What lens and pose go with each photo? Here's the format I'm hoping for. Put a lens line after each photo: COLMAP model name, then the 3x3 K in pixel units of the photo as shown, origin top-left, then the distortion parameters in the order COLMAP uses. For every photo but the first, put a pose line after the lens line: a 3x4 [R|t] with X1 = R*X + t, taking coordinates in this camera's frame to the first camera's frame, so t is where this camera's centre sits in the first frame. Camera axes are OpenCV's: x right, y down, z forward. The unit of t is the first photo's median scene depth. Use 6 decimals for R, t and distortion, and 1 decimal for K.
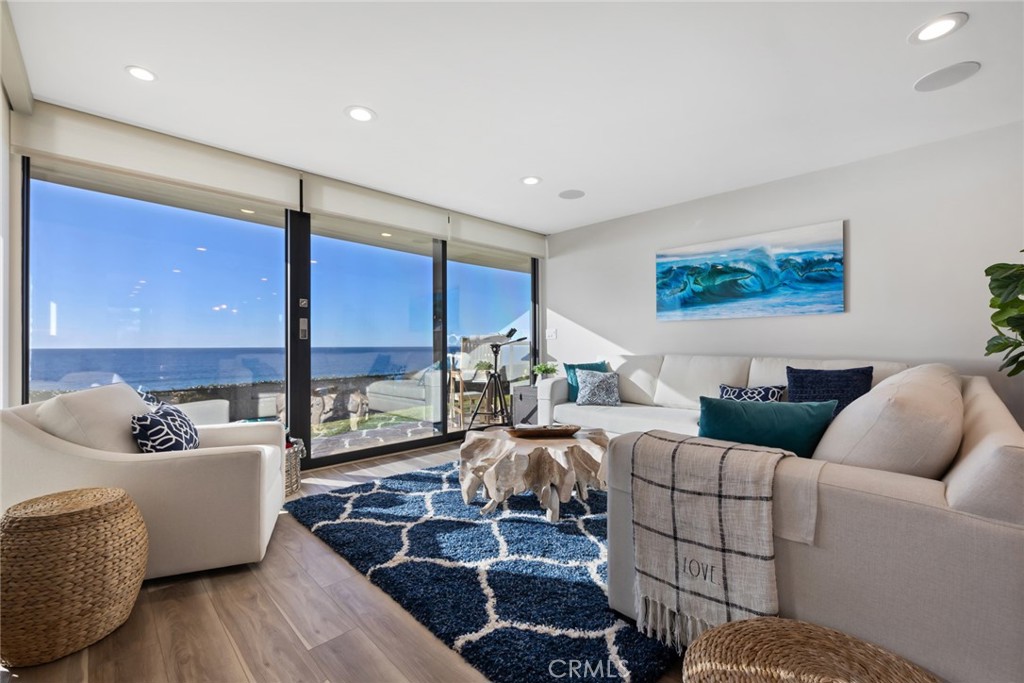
lens RADIAL K [[435.7, 0, 511.3], [0, 435.7, 344.3], [0, 0, 1]] dist [-0.000659, 0.000008]
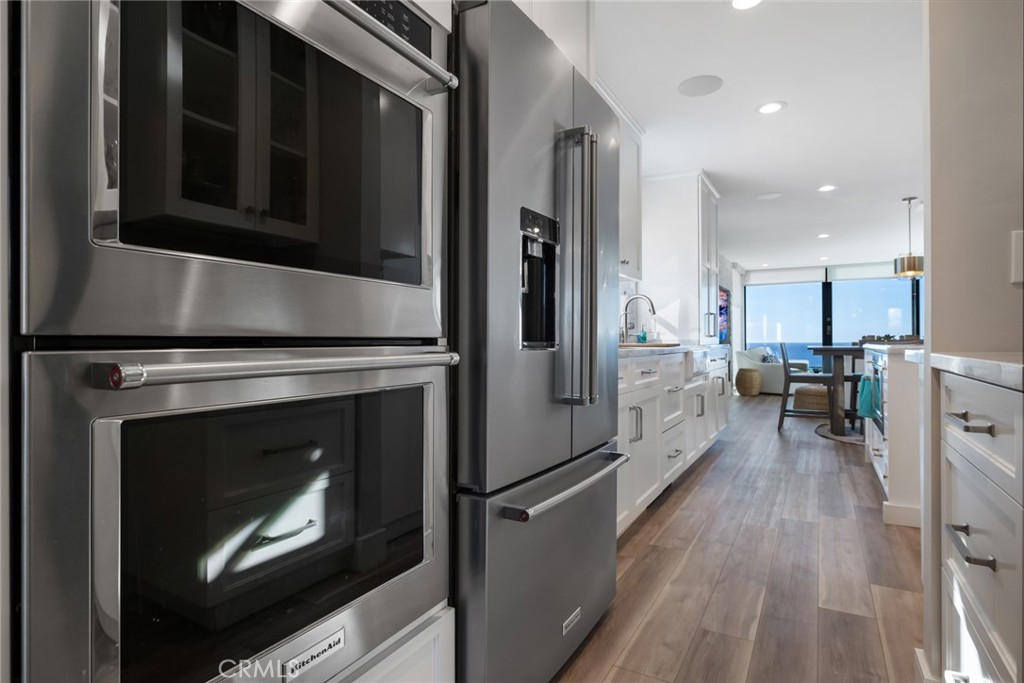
lens RADIAL K [[572.5, 0, 512.0], [0, 572.5, 341.5], [0, 0, 1]] dist [0.022174, 0.000551]
pose [[0.304399, -0.000584, -0.952545, 2.347823], [0.004315, 0.999990, 0.000765, 0.017523], [0.952535, -0.004343, 0.304398, -1.897559]]
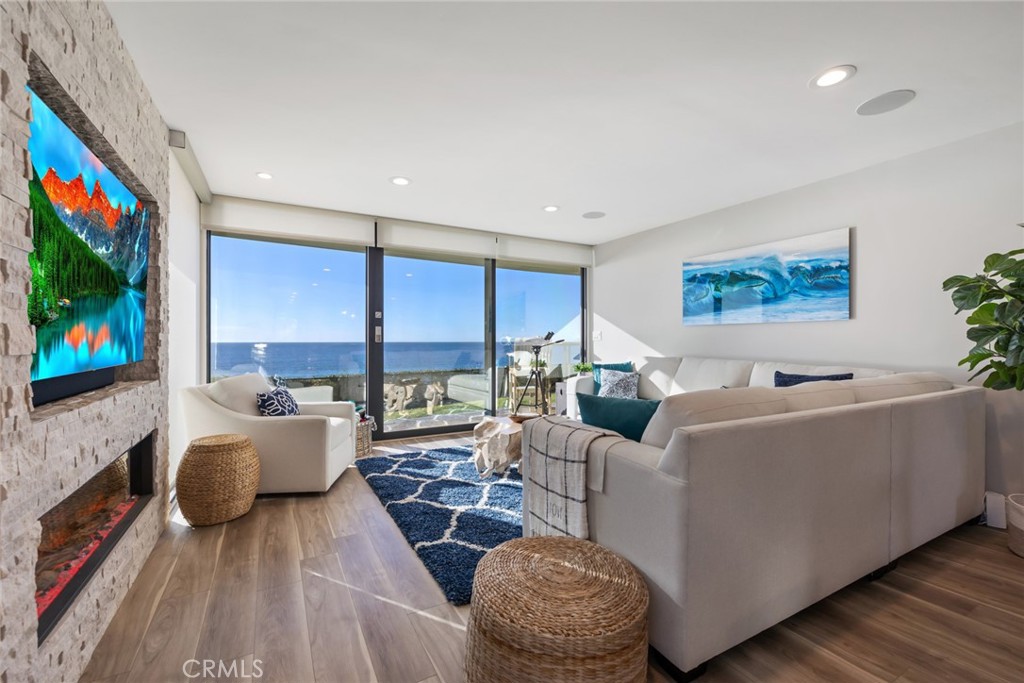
lens RADIAL K [[435.7, 0, 512.0], [0, 435.7, 341.5], [0, 0, 1]] dist [0.000739, -0.000107]
pose [[0.965034, 0.005070, -0.262075, 0.310256], [-0.003828, 0.999979, 0.005248, -0.026114], [0.262096, -0.004062, 0.965033, -0.206944]]
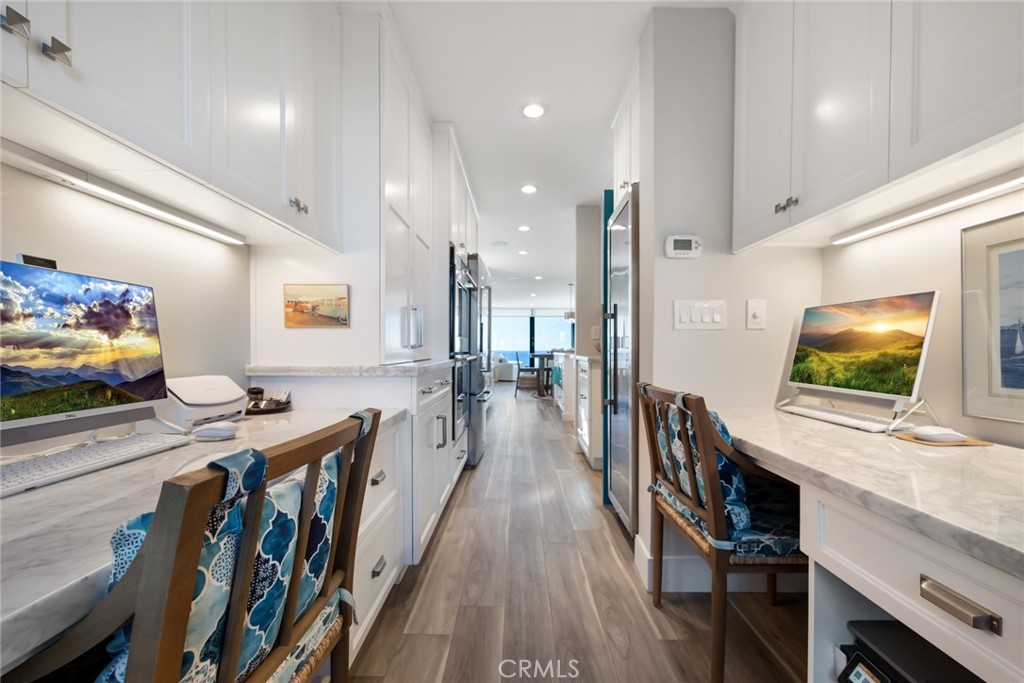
lens RADIAL K [[435.7, 0, 512.0], [0, 435.7, 341.5], [0, 0, 1]] dist [0.000739, -0.000107]
pose [[0.703783, -0.008275, -0.710367, 2.799169], [-0.004523, 0.999860, -0.016129, 0.006958], [0.710400, 0.014564, 0.703647, -2.491642]]
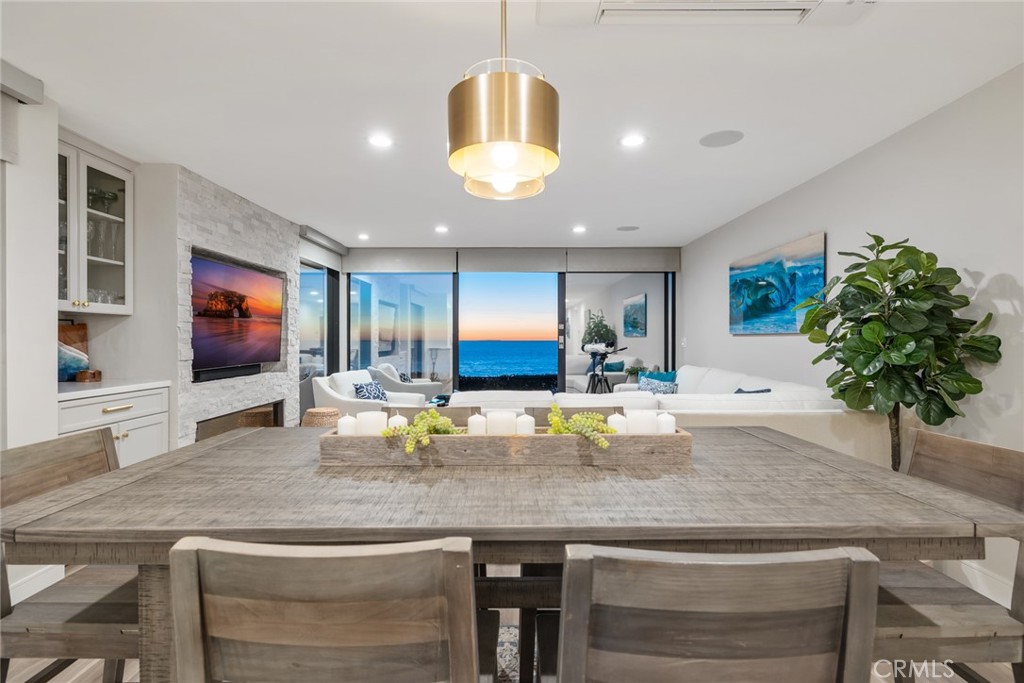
lens RADIAL K [[512.0, 0, 512.0], [0, 512.0, 341.5], [0, 0, 1]] dist [-0.000232, -0.000090]
pose [[0.707098, 0.009999, -0.707045, 1.206434], [-0.002811, 0.999932, 0.011330, -0.071101], [0.707110, -0.006024, 0.707078, -0.270394]]
